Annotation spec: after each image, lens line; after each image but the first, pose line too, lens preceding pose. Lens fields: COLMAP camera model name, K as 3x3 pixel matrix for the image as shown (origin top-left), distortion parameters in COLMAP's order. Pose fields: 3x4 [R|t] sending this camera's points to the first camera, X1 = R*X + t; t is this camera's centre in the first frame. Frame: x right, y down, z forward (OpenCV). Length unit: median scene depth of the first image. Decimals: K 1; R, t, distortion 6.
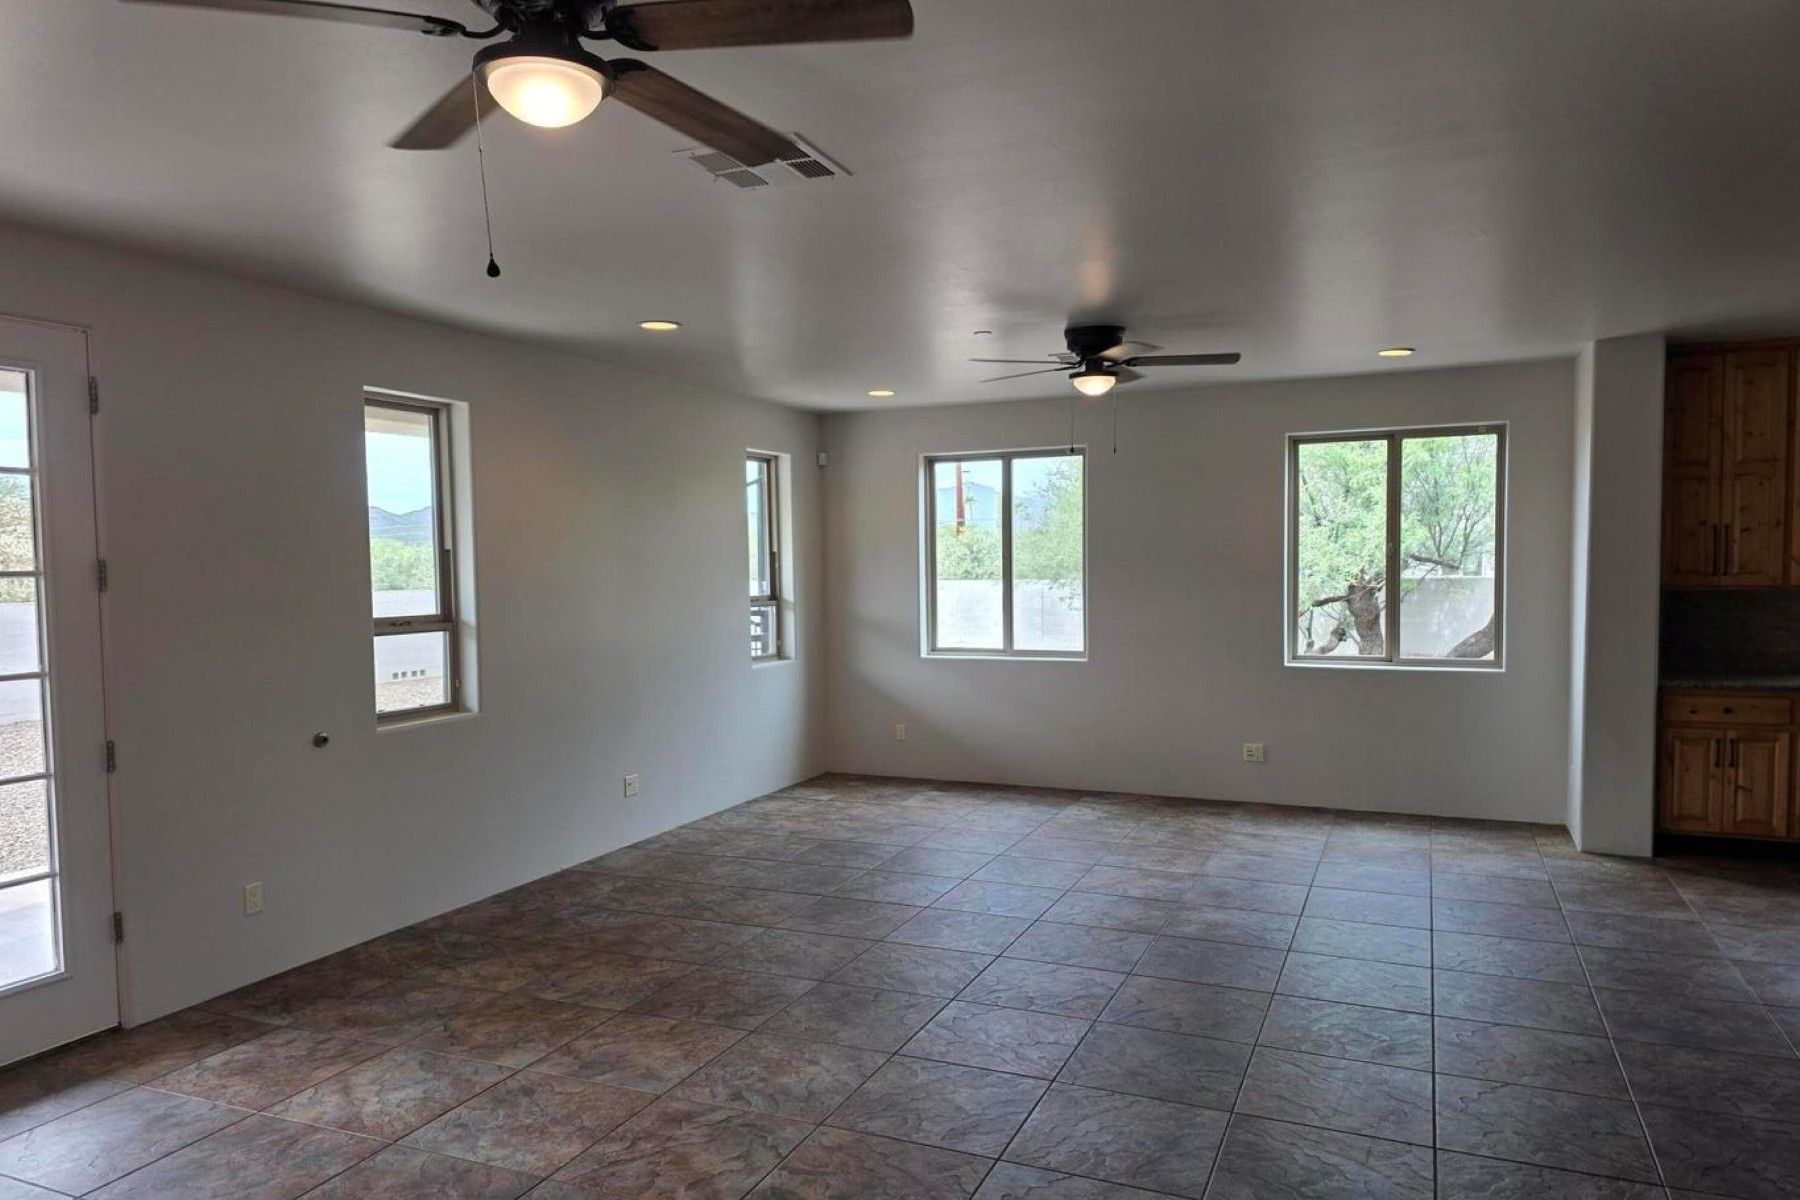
lens RADIAL K [[1206.1, 0, 888.9], [0, 1206.1, 639.4], [0, 0, 1]] dist [0.078059, -0.085900]
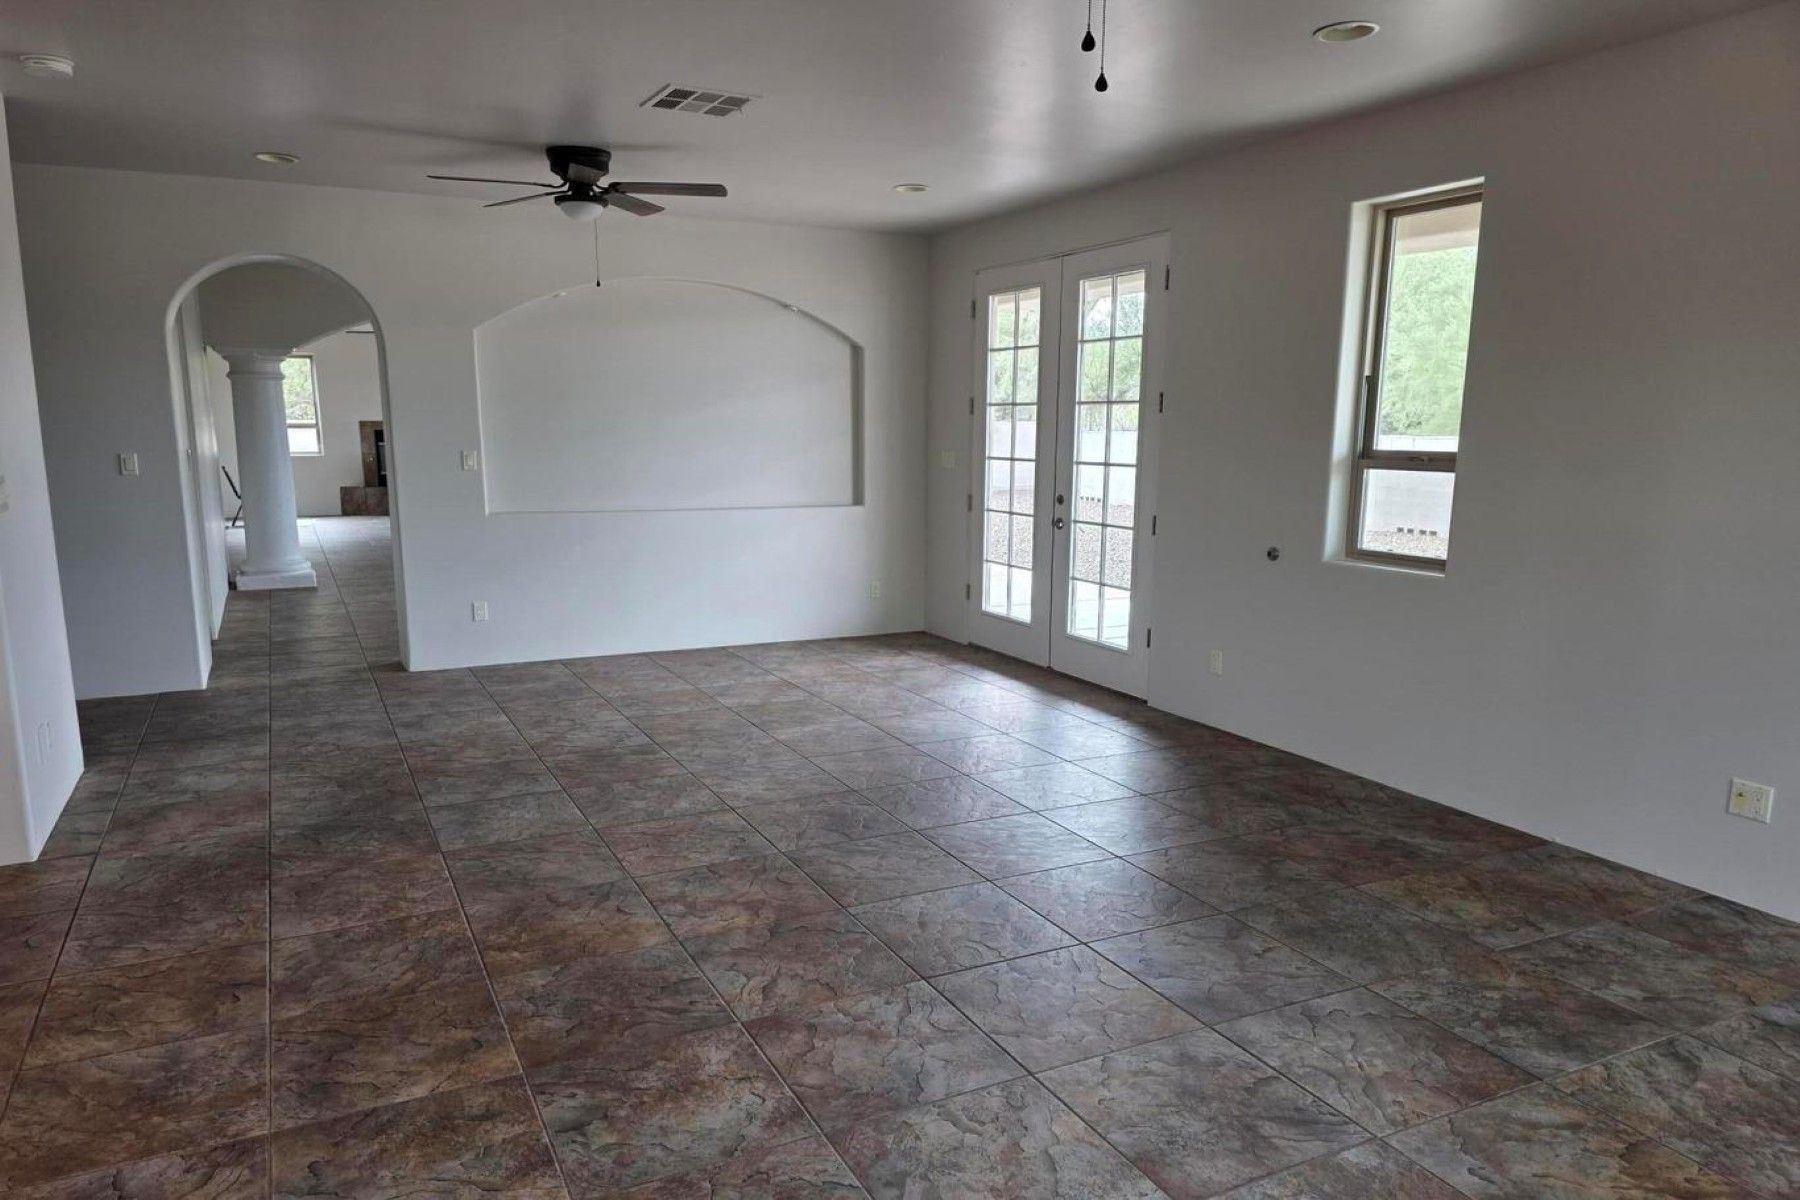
lens RADIAL K [[1206.1, 0, 888.9], [0, 1206.1, 639.4], [0, 0, 1]] dist [0.078059, -0.085900]
pose [[-0.639303, 0.148659, -0.754448, 0.564769], [-0.047086, 0.971725, 0.231372, -0.076173], [0.767512, 0.183441, -0.614227, 1.316618]]
